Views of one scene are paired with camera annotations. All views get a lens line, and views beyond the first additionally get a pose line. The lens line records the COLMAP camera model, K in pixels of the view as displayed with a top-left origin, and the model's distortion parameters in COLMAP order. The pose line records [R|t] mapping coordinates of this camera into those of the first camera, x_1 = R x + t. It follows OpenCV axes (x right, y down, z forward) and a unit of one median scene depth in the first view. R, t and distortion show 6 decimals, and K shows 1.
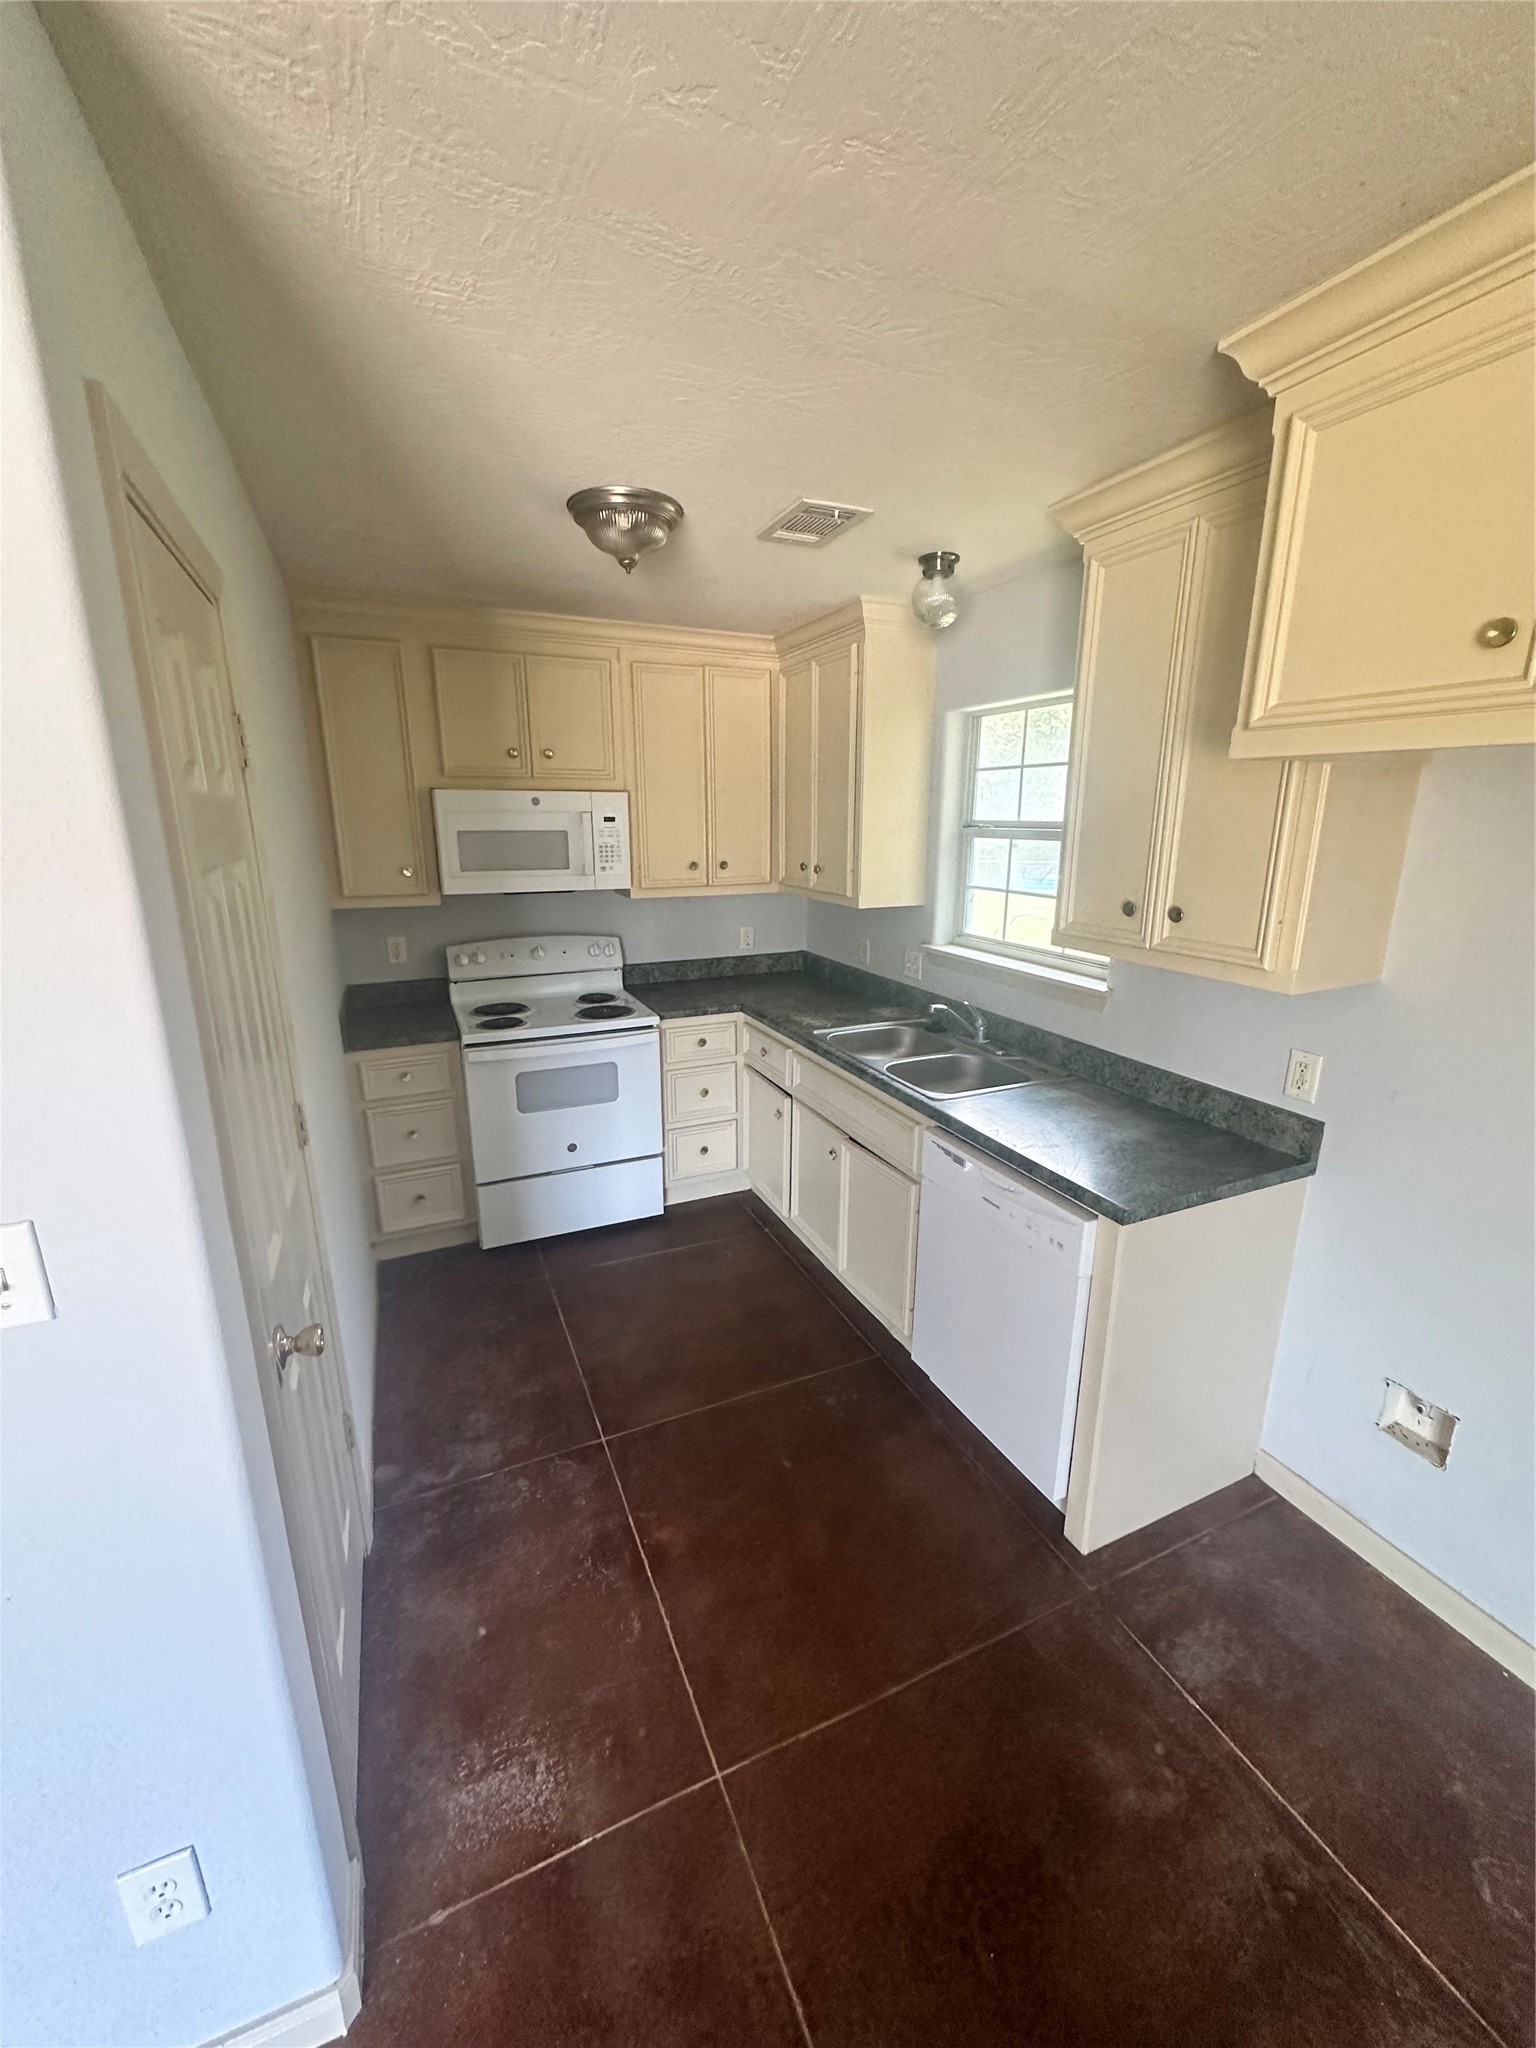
lens RADIAL K [[820.8, 0, 771.4], [0, 820.8, 1023.7], [0, 0, 1]] dist [-0.003920, -0.000452]
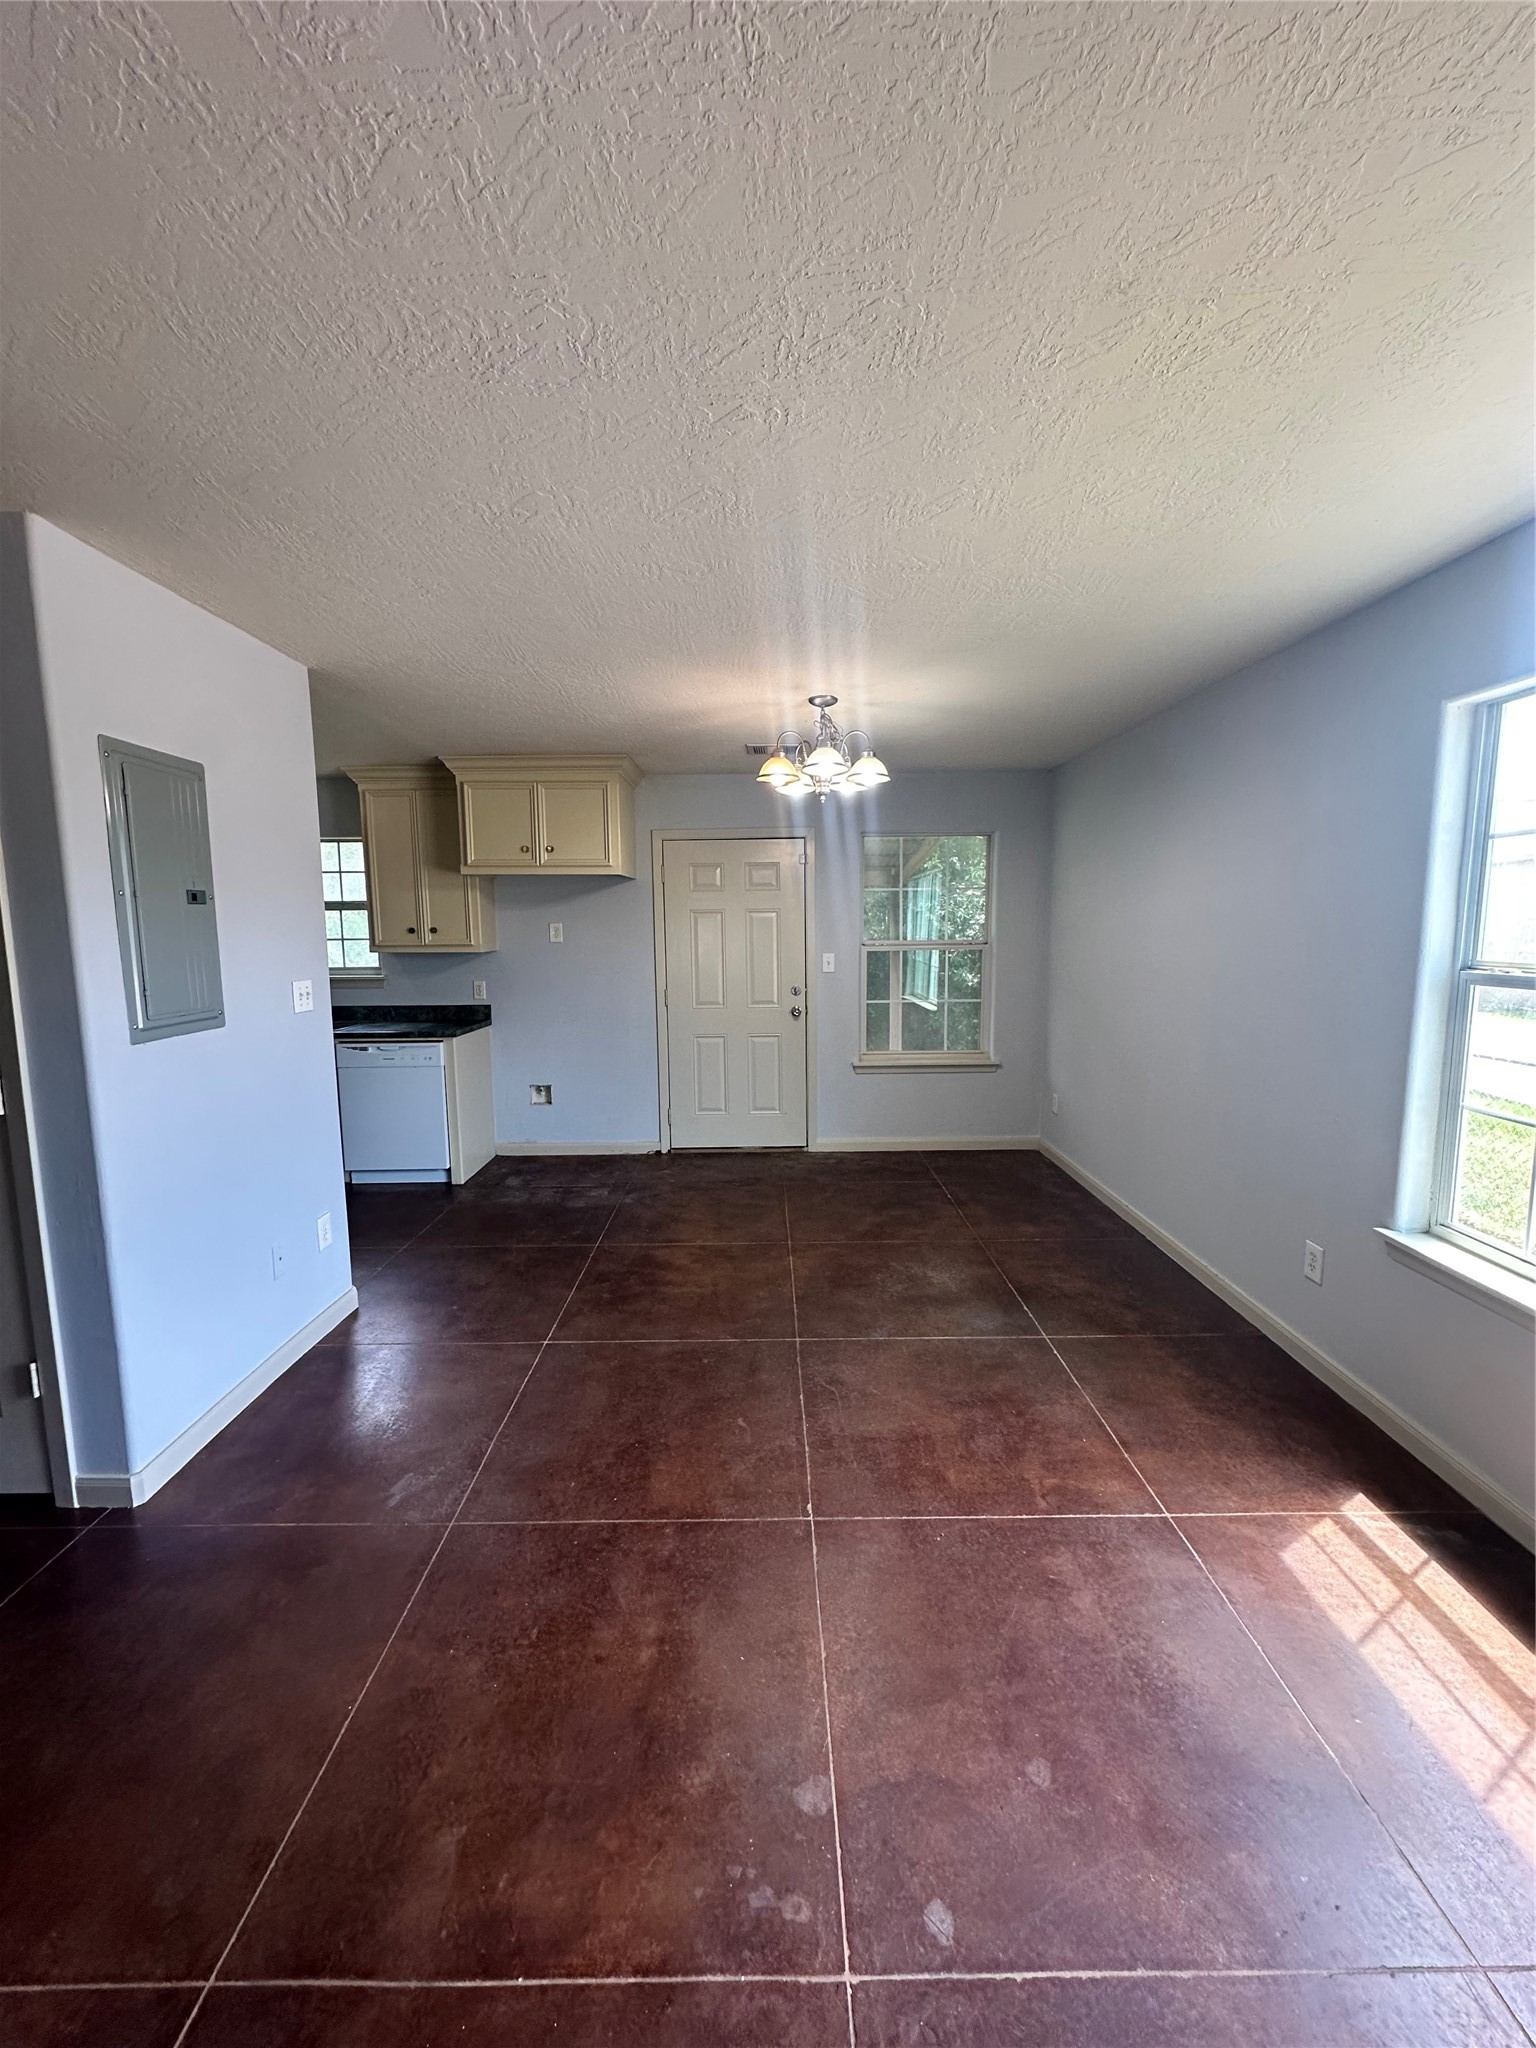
lens RADIAL K [[820.8, 0, 771.4], [0, 820.8, 1023.7], [0, 0, 1]] dist [-0.003920, -0.000452]
pose [[0.407169, -0.116138, 0.905939, -1.490747], [0.233729, 0.972105, 0.019572, 0.360887], [-0.882940, 0.203775, 0.422956, -1.016382]]
